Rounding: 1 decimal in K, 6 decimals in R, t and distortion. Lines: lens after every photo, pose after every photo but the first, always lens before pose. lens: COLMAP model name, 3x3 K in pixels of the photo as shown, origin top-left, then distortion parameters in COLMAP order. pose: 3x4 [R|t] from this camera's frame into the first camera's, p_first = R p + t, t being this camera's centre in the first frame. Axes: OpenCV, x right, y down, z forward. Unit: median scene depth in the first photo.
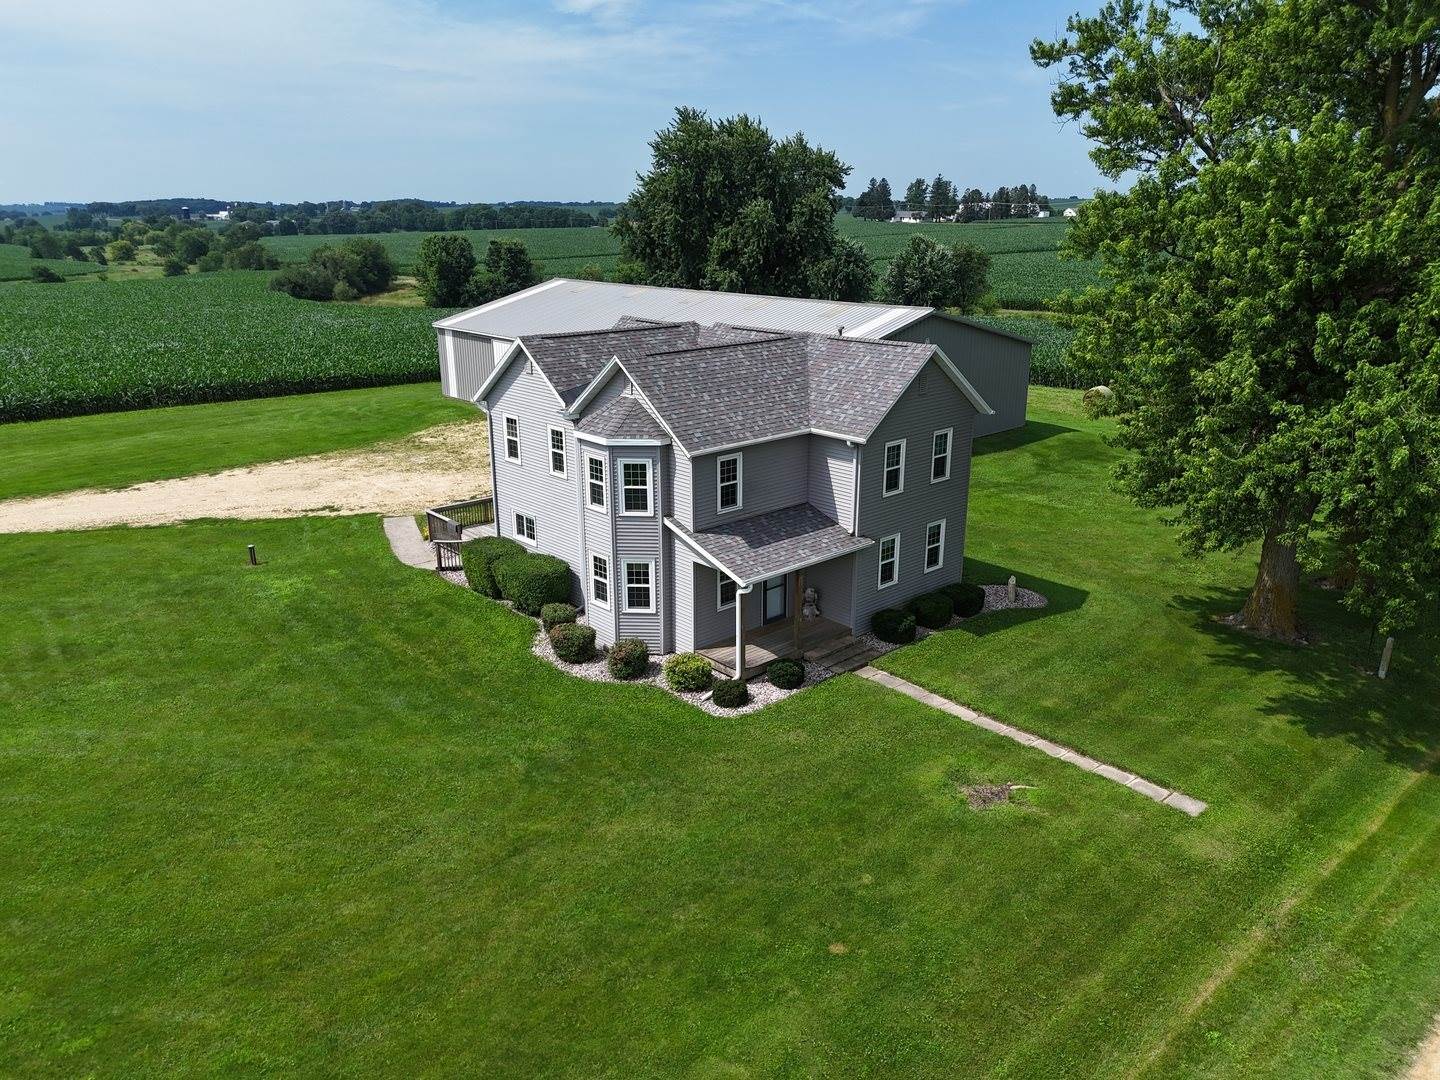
lens RADIAL K [[1054.7, 0, 716.5], [0, 1054.7, 537.4], [0, 0, 1]] dist [0.075877, -0.079107]
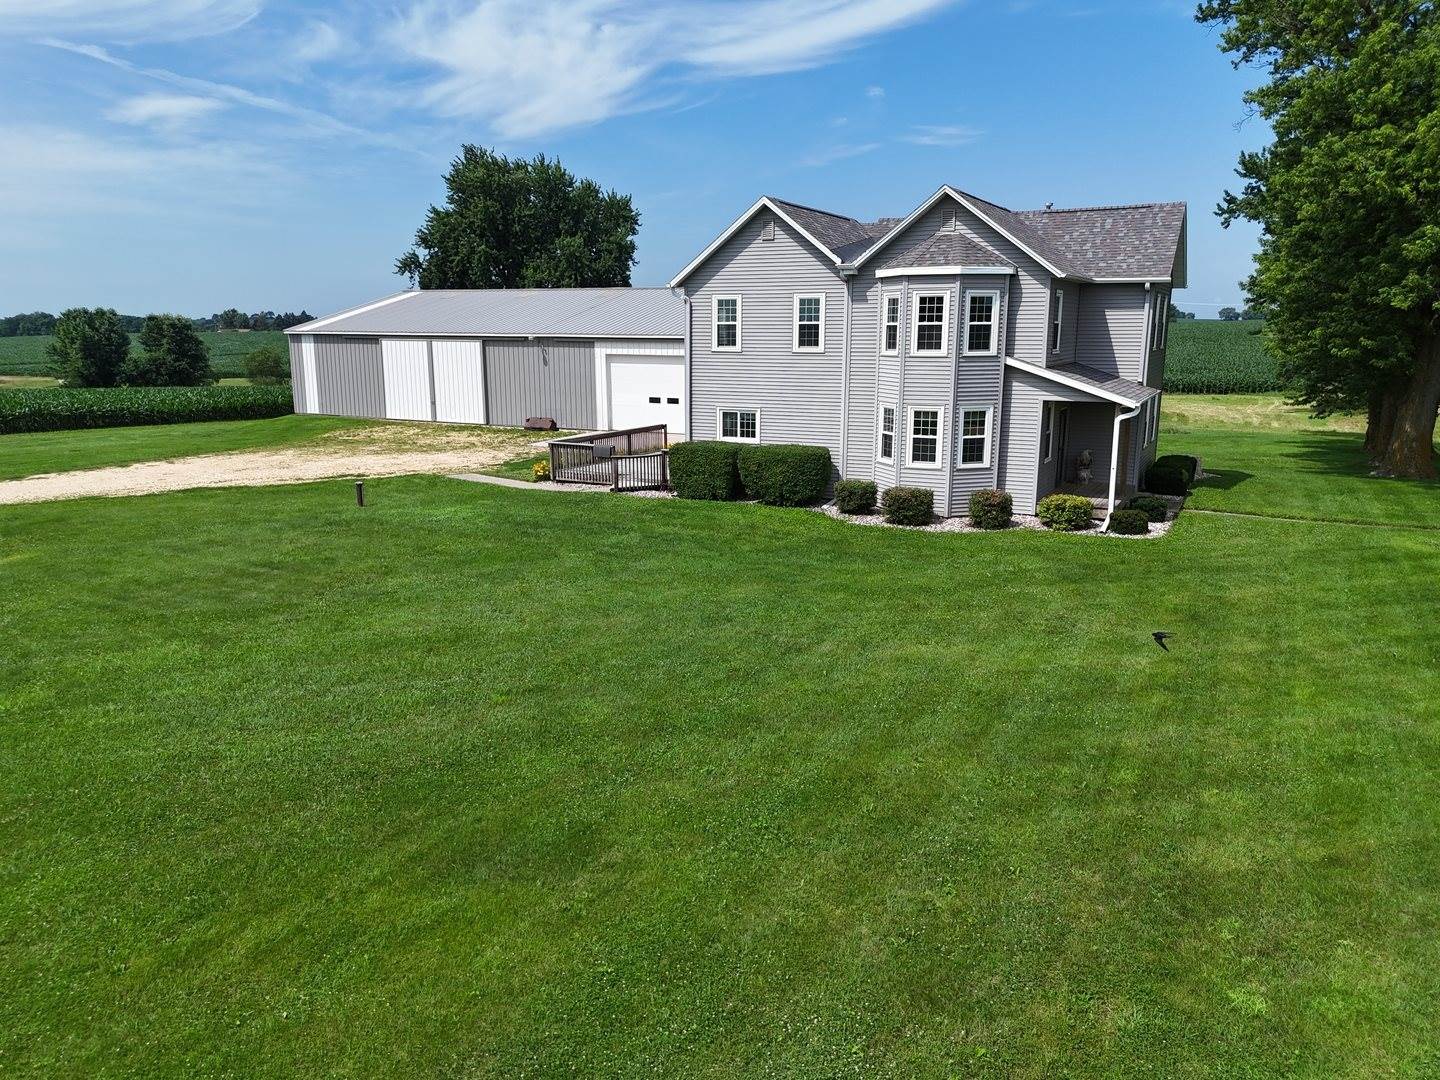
lens RADIAL K [[1054.7, 0, 720.5], [0, 1054.7, 542.2], [0, 0, 1]] dist [0.075877, -0.079107]
pose [[0.935720, -0.065060, 0.346693, -0.614923], [0.100295, 0.991350, -0.084657, 0.195232], [-0.338186, 0.113987, 0.934150, 0.225069]]
